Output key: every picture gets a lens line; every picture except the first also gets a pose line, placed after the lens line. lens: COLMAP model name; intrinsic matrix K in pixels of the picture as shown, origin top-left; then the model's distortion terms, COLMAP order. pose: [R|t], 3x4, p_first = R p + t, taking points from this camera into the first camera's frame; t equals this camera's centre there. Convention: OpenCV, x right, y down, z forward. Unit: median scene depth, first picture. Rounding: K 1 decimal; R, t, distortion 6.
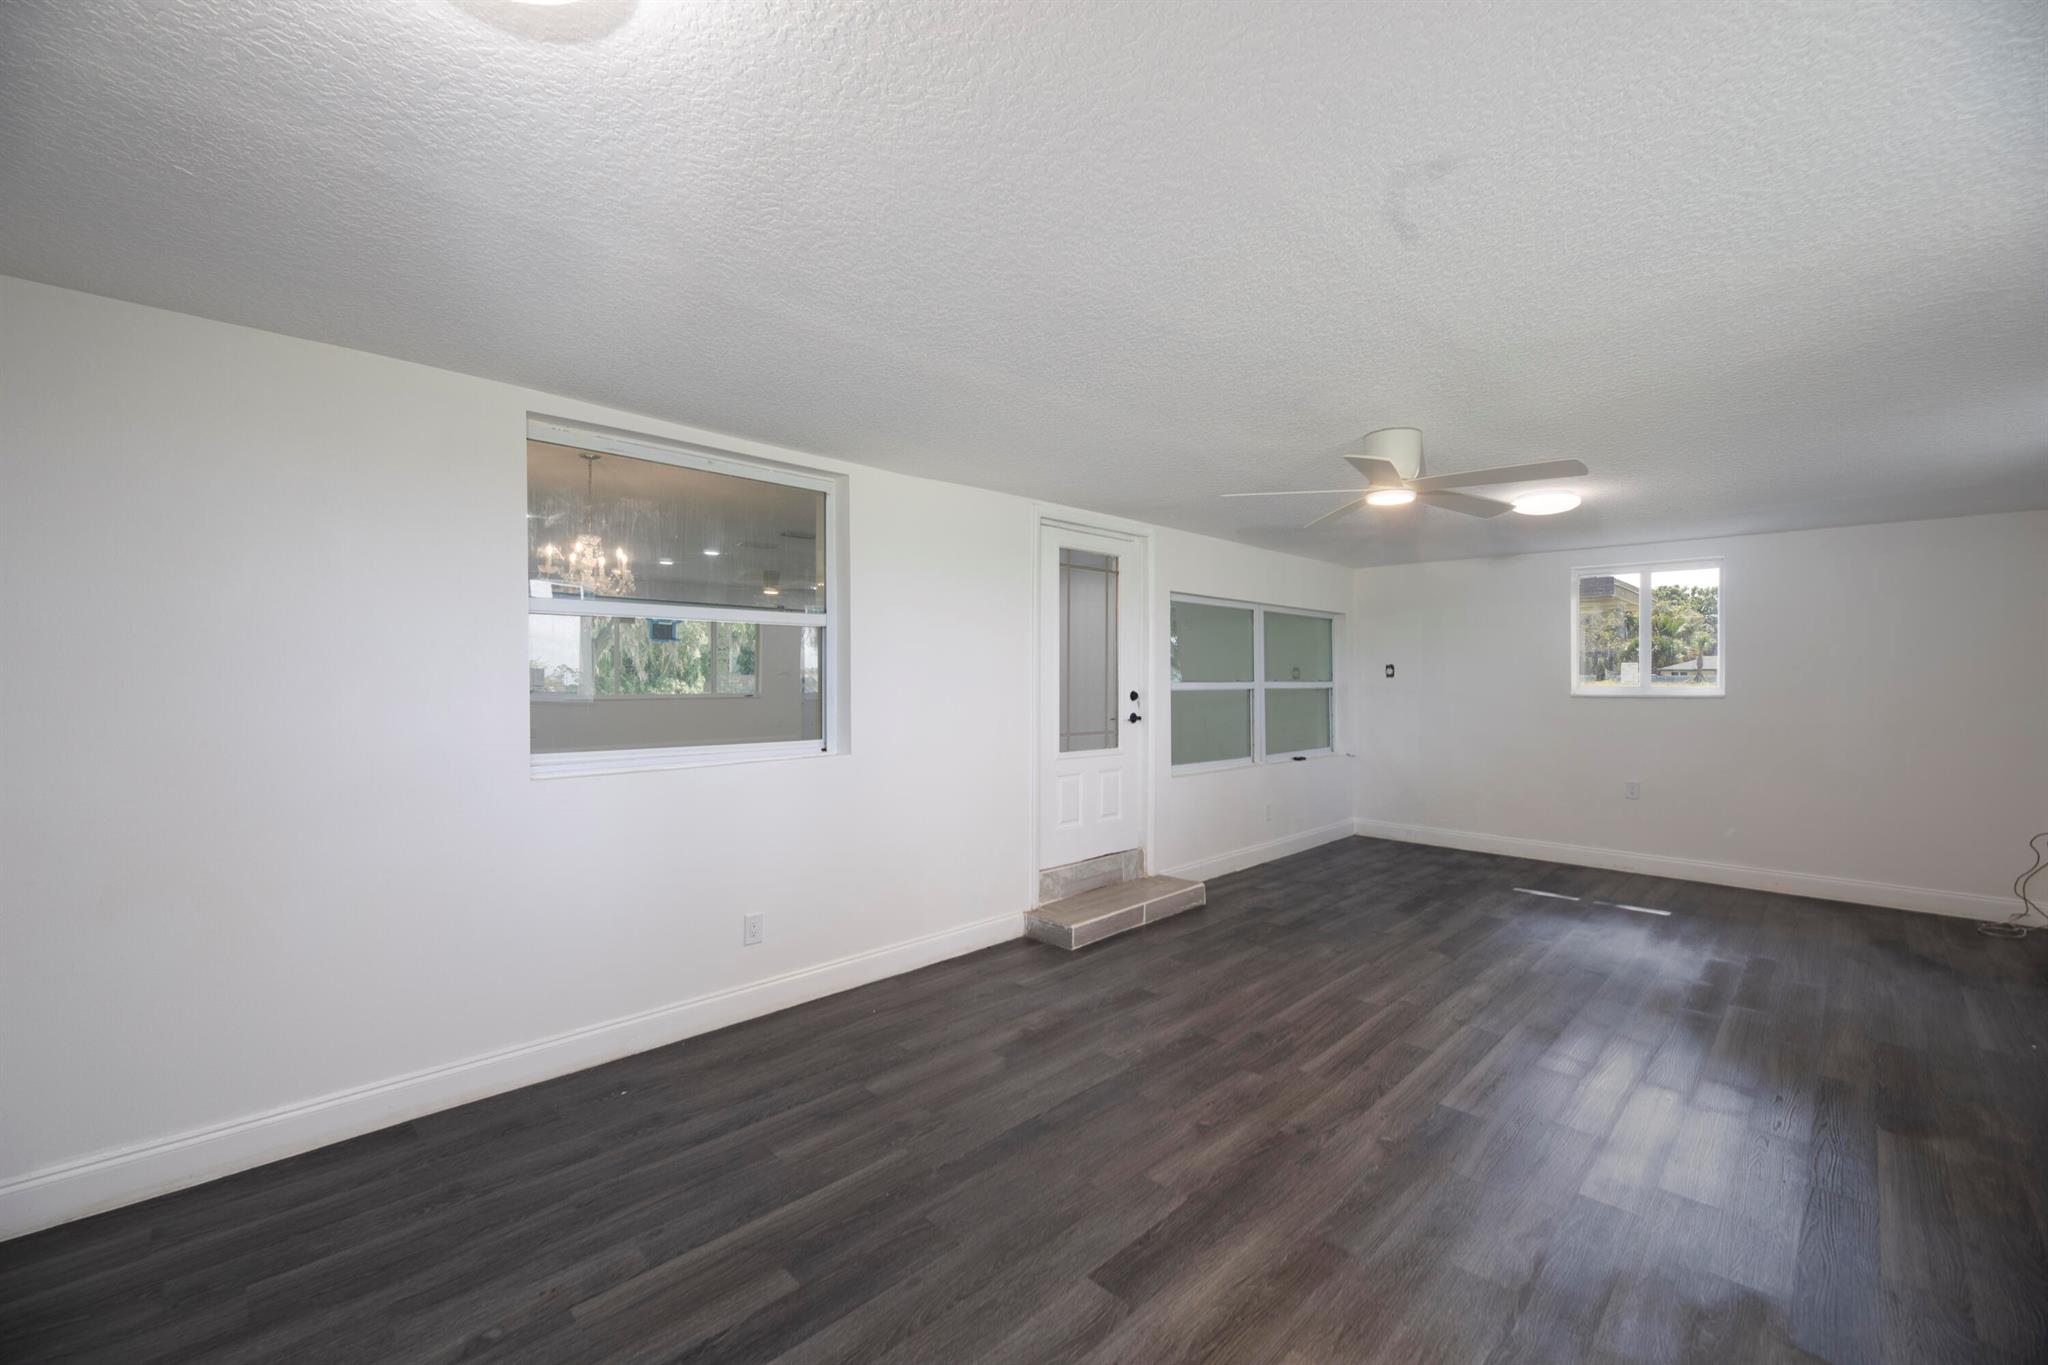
lens RADIAL K [[859.2, 0, 1024.0], [0, 859.2, 682.5], [0, 0, 1]] dist [0.000222, -0.000198]
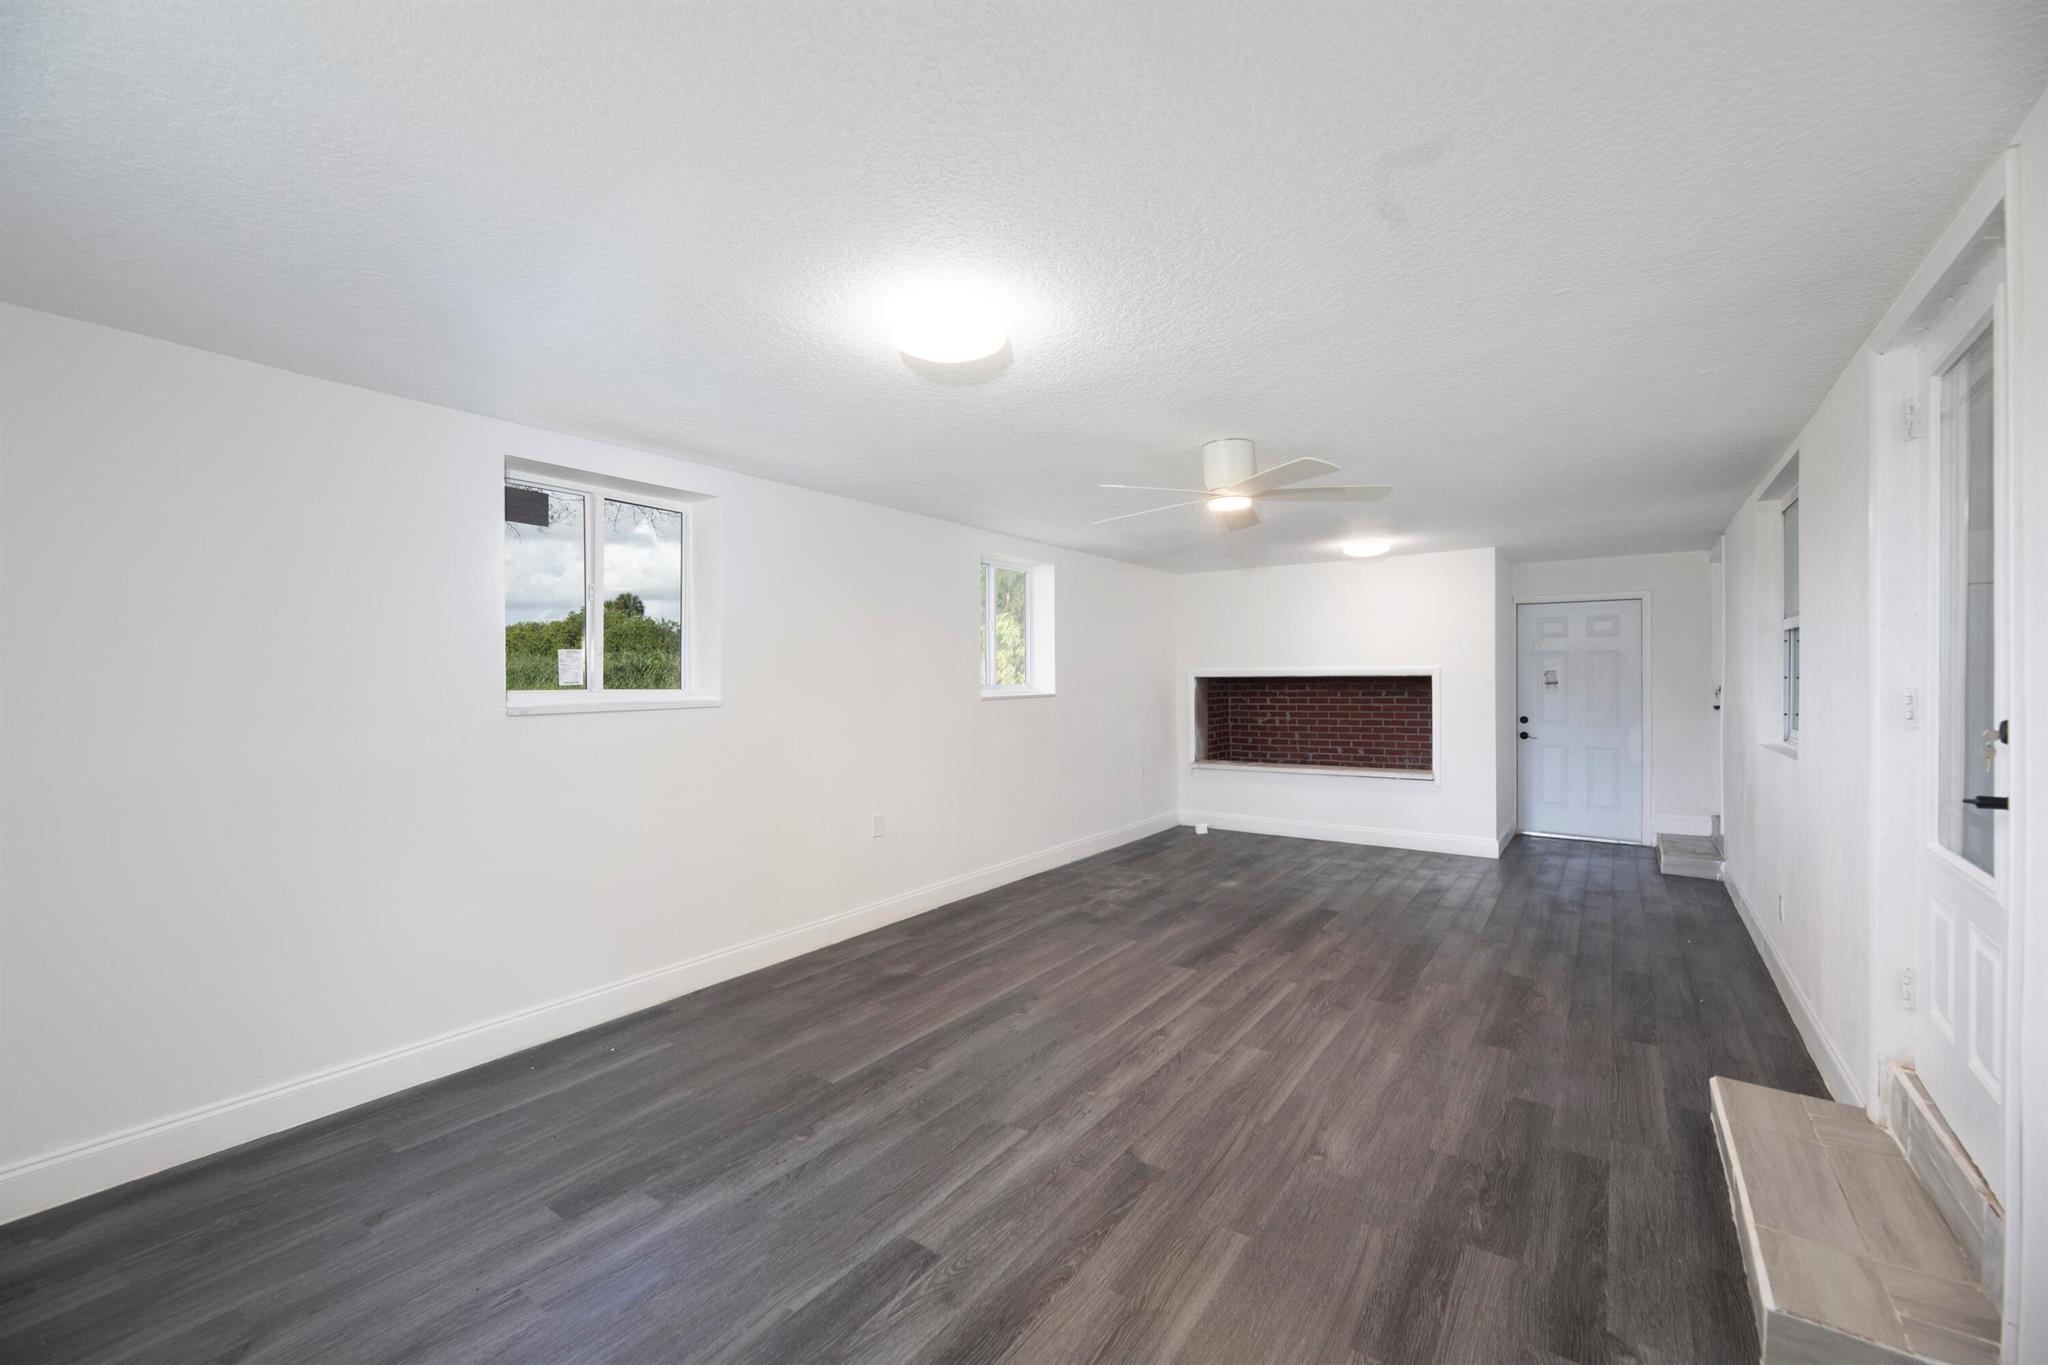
lens RADIAL K [[859.2, 0, 1024.0], [0, 859.2, 682.5], [0, 0, 1]] dist [0.000222, -0.000198]
pose [[-0.985499, -0.003111, -0.169651, 0.876763], [-0.004779, 0.999944, 0.009424, -0.007920], [0.169612, 0.010099, -0.985459, 2.041921]]
